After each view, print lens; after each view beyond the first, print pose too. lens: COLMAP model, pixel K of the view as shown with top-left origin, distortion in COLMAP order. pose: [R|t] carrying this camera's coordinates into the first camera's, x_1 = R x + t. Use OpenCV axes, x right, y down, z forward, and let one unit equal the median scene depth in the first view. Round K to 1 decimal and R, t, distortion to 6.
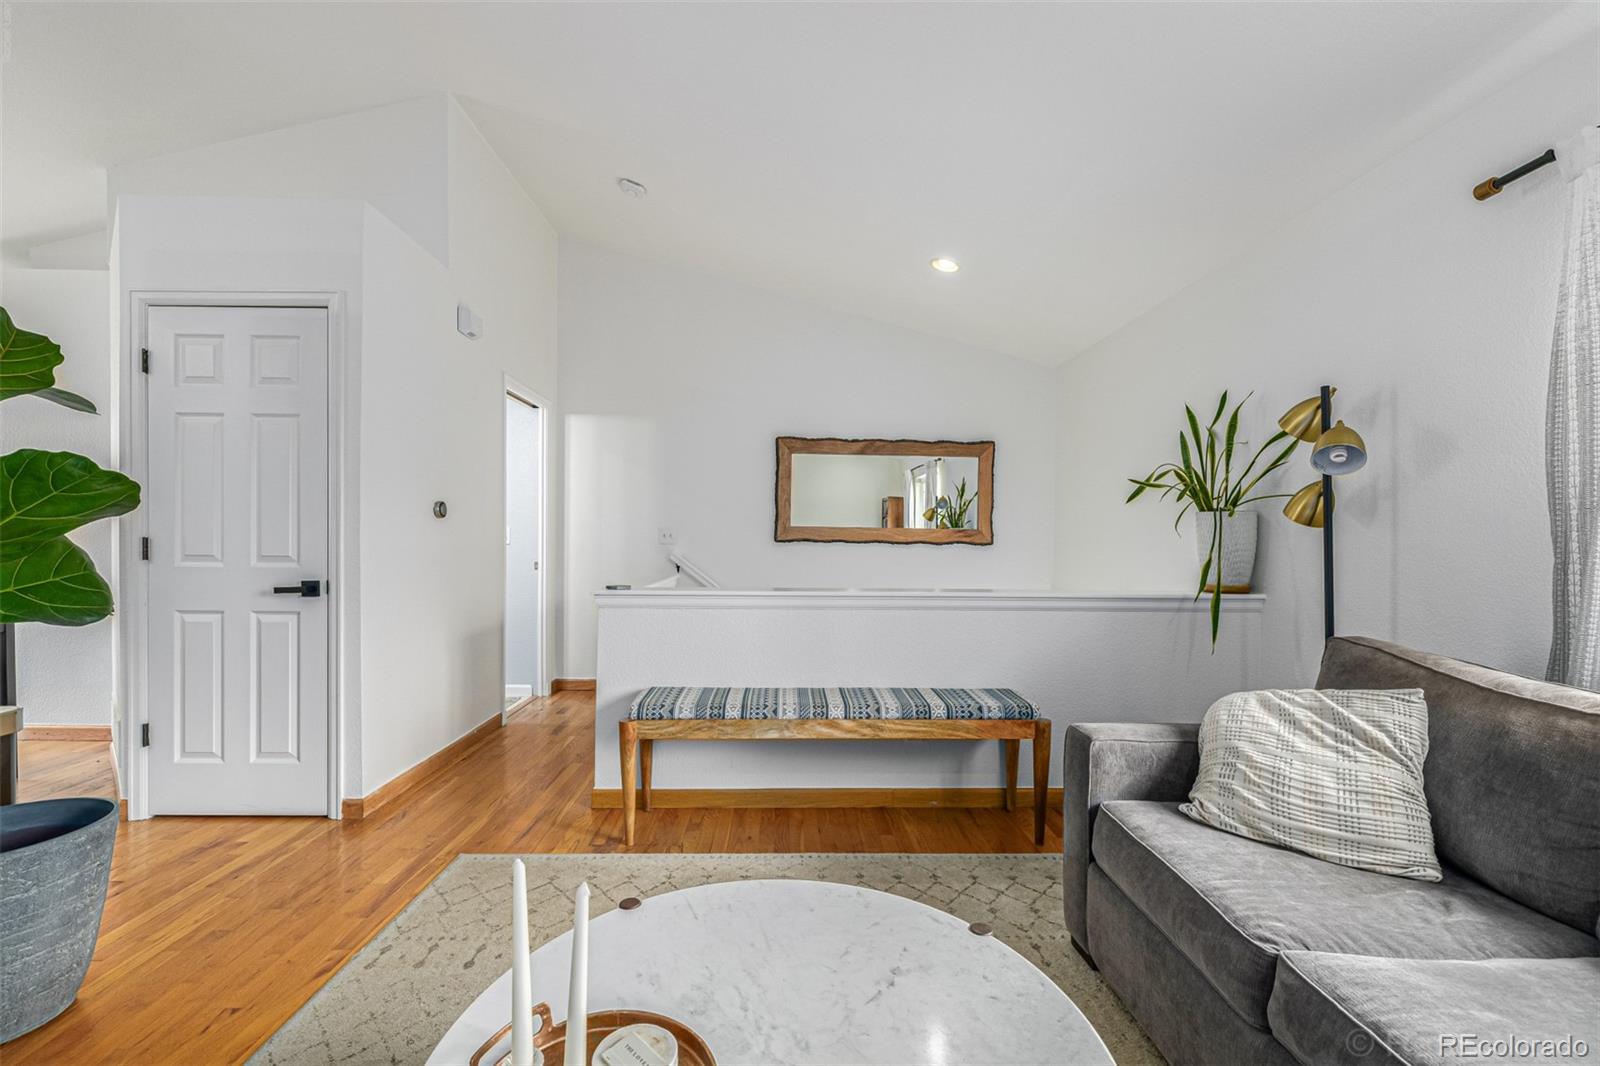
lens RADIAL K [[675.5, 0, 798.2], [0, 675.5, 540.2], [0, 0, 1]] dist [0.001785, -0.000051]
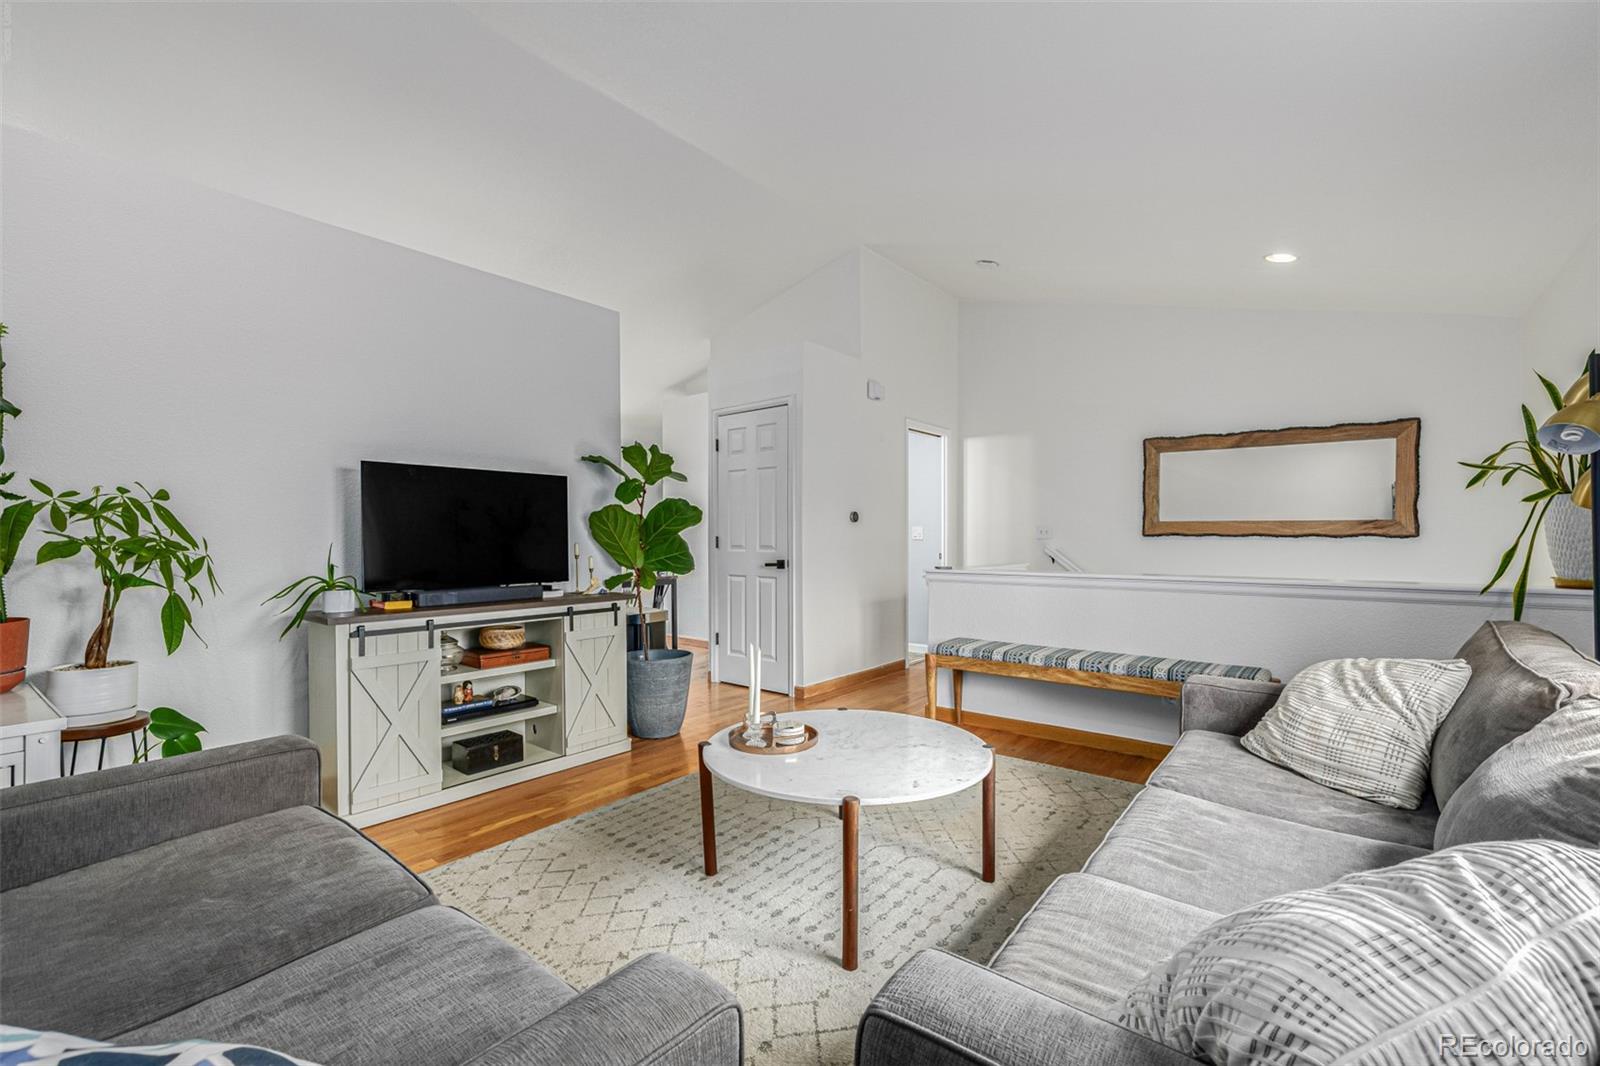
lens RADIAL K [[674.9, 0, 827.3], [0, 674.9, 523.0], [0, 0, 1]] dist [-0.000942, -0.000157]
pose [[0.781364, -0.022541, -0.623669, 0.477274], [0.007767, 0.999621, -0.026399, 0.010958], [0.624028, 0.015783, 0.781243, -0.304932]]
